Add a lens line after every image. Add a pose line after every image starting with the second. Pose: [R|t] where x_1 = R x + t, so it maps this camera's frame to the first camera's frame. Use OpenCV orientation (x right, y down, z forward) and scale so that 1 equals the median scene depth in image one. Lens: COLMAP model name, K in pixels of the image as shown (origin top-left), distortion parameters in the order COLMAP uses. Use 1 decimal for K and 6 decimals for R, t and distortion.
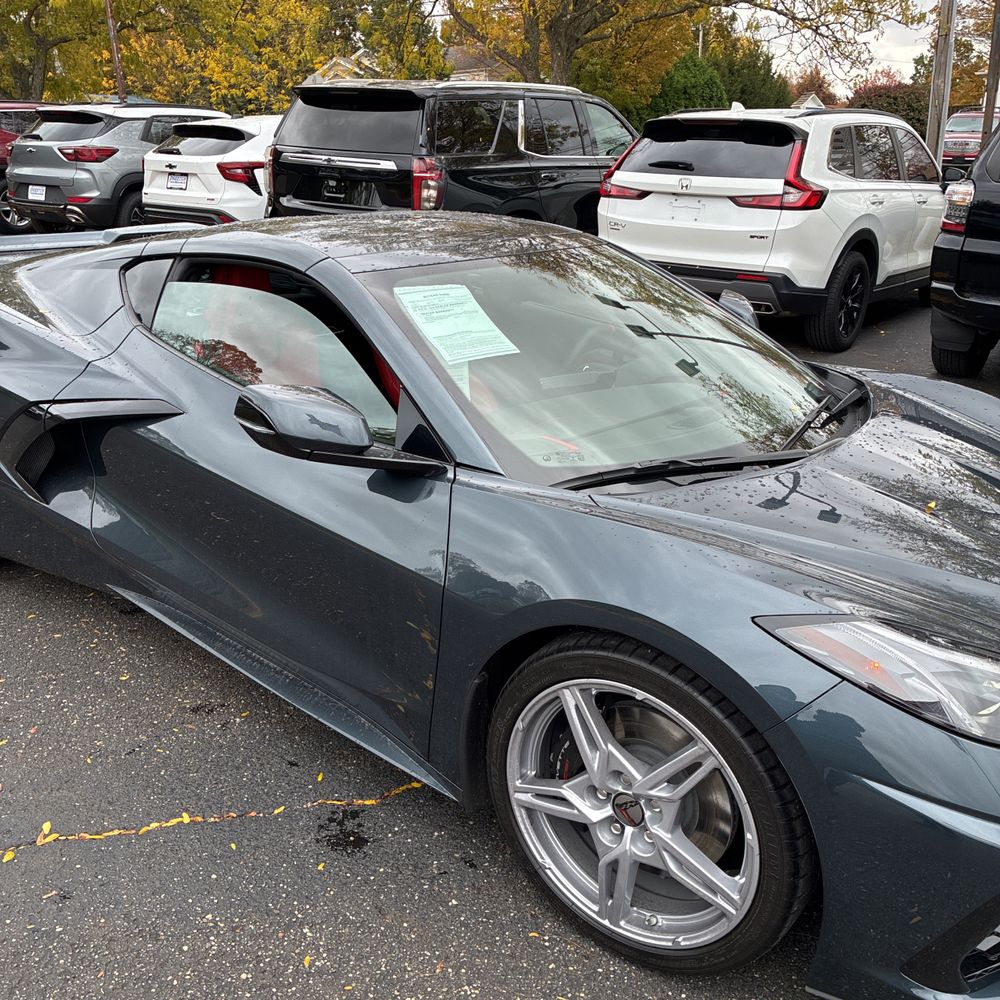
lens RADIAL K [[1011.2, 0, 501.9], [0, 1011.2, 498.8], [0, 0, 1]] dist [0.013194, 0.000000]
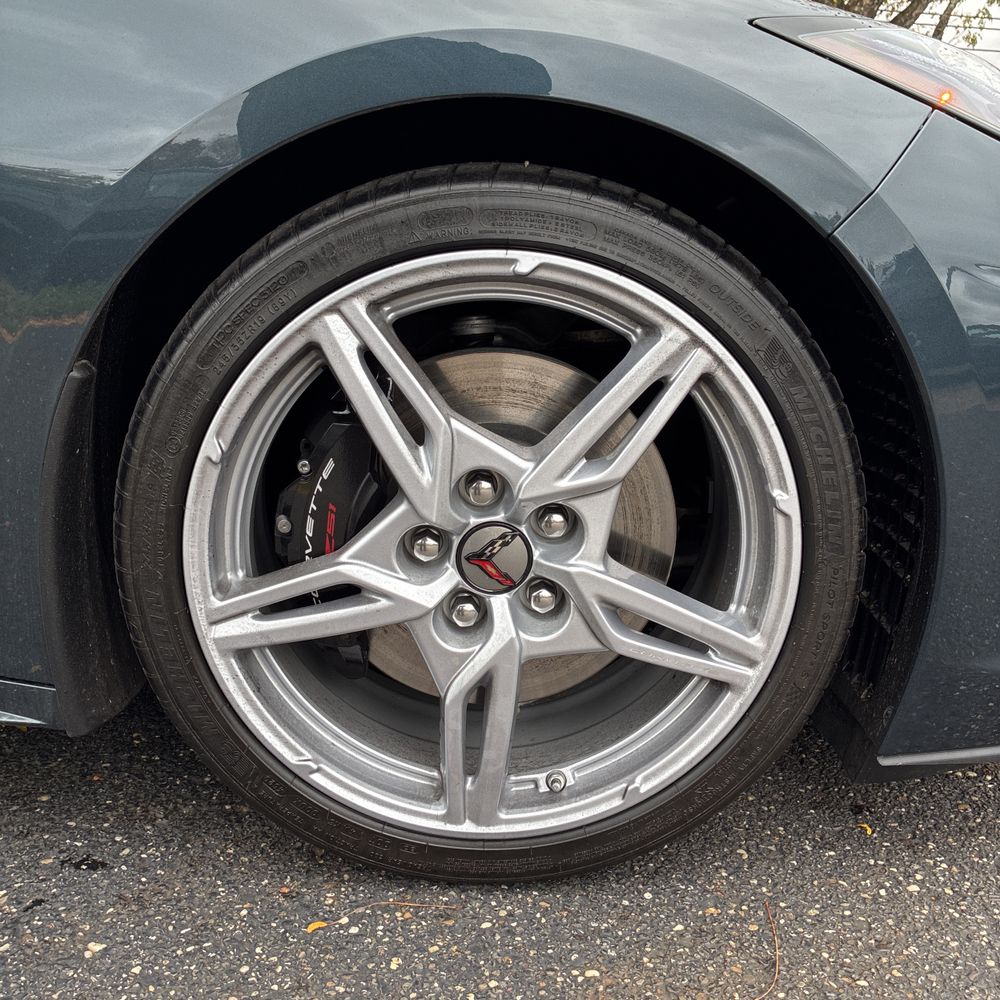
lens RADIAL K [[1011.2, 0, 496.9], [0, 1011.2, 492.3], [0, 0, 1]] dist [0.013194, 0.000000]
pose [[0.783546, -0.158009, 0.600907, -0.042962], [0.191760, 0.981409, 0.008020, 0.076214], [-0.591003, 0.108945, 0.799279, 0.172509]]
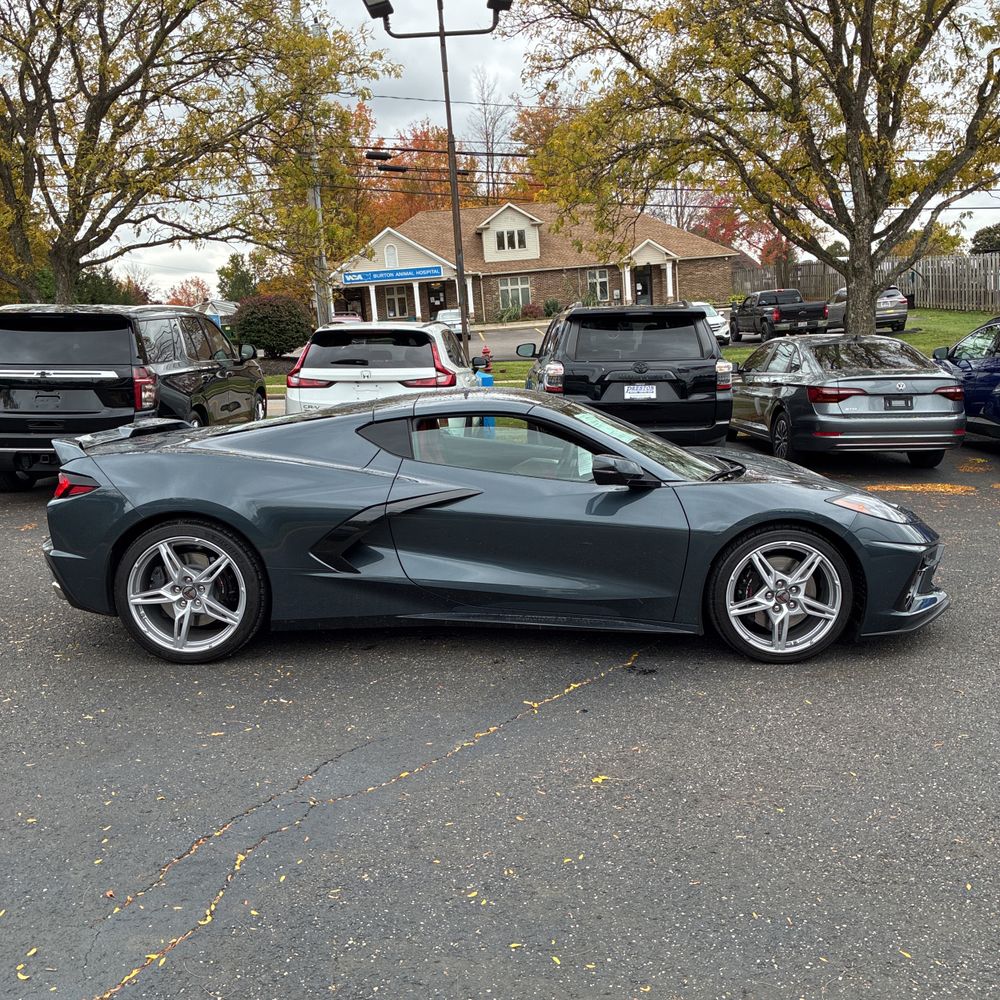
lens RADIAL K [[1011.2, 0, 497.1], [0, 1011.2, 493.1], [0, 0, 1]] dist [0.013194, 0.000000]
pose [[0.805503, -0.125102, 0.579236, -0.517127], [0.232733, 0.965709, -0.115074, 0.051427], [-0.544977, 0.227500, 0.806997, -0.191347]]
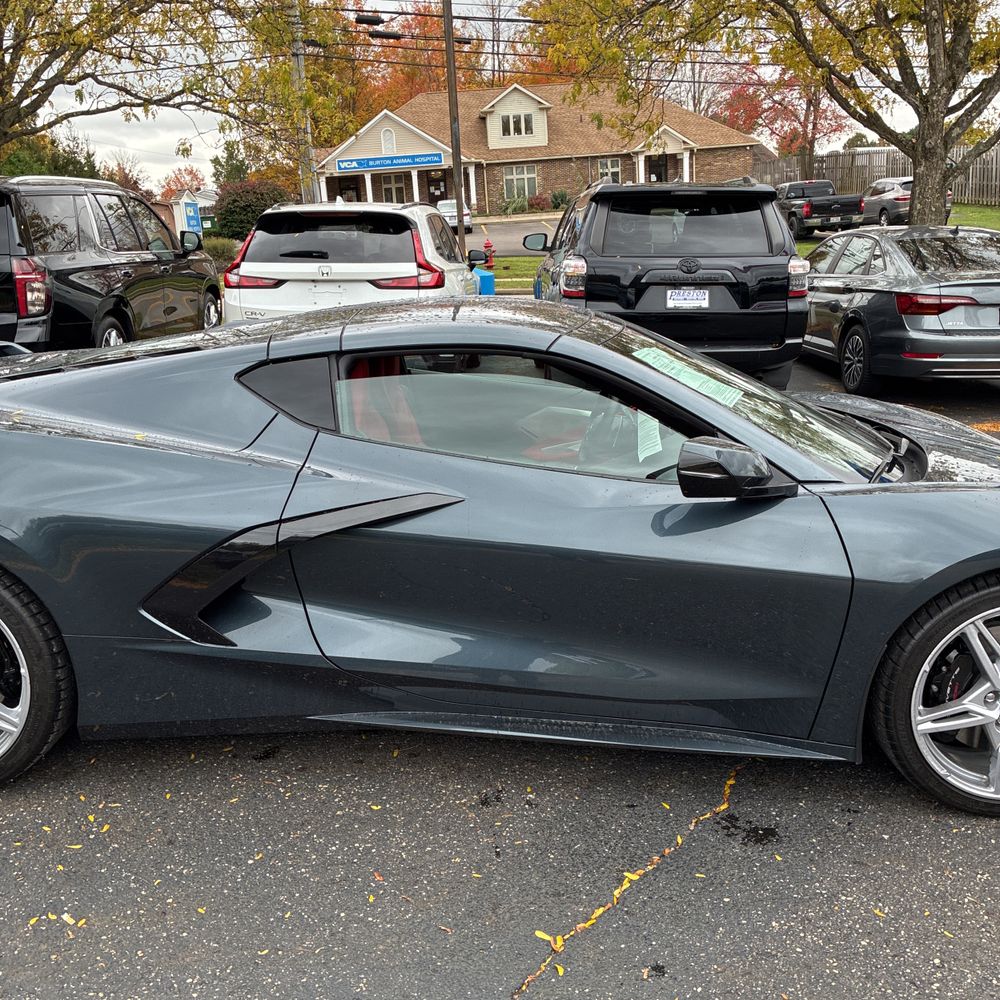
lens RADIAL K [[1011.2, 0, 490.1], [0, 1011.2, 494.0], [0, 0, 1]] dist [0.013194, 0.000000]
pose [[0.812050, -0.172190, 0.557607, -0.320766], [0.220684, 0.975135, -0.020261, -0.024341], [-0.540253, 0.139508, 0.829858, 0.060916]]
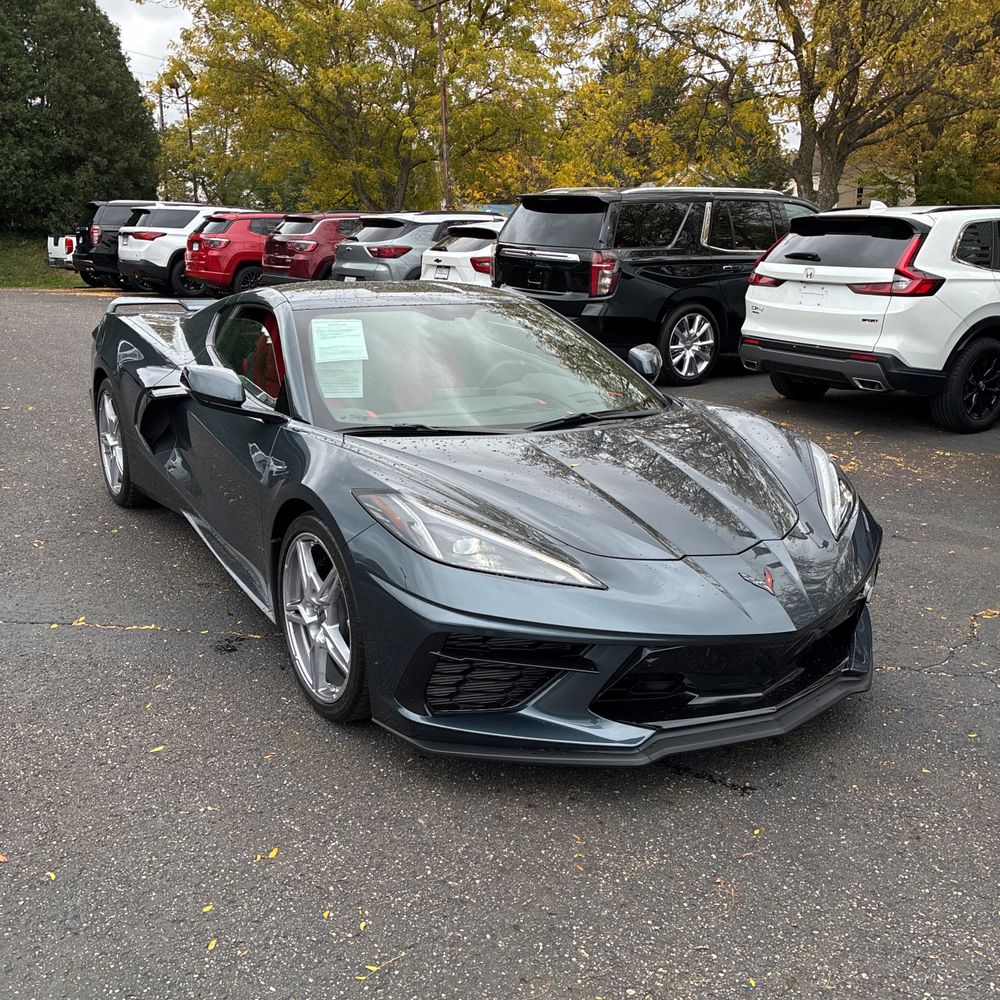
lens RADIAL K [[1011.2, 0, 489.5], [0, 1011.2, 499.2], [0, 0, 1]] dist [0.013194, 0.000000]
pose [[0.935835, 0.082064, -0.342751, 0.261741], [-0.113237, 0.990962, -0.071915, 0.056900], [0.333752, 0.106112, 0.936670, -0.136939]]
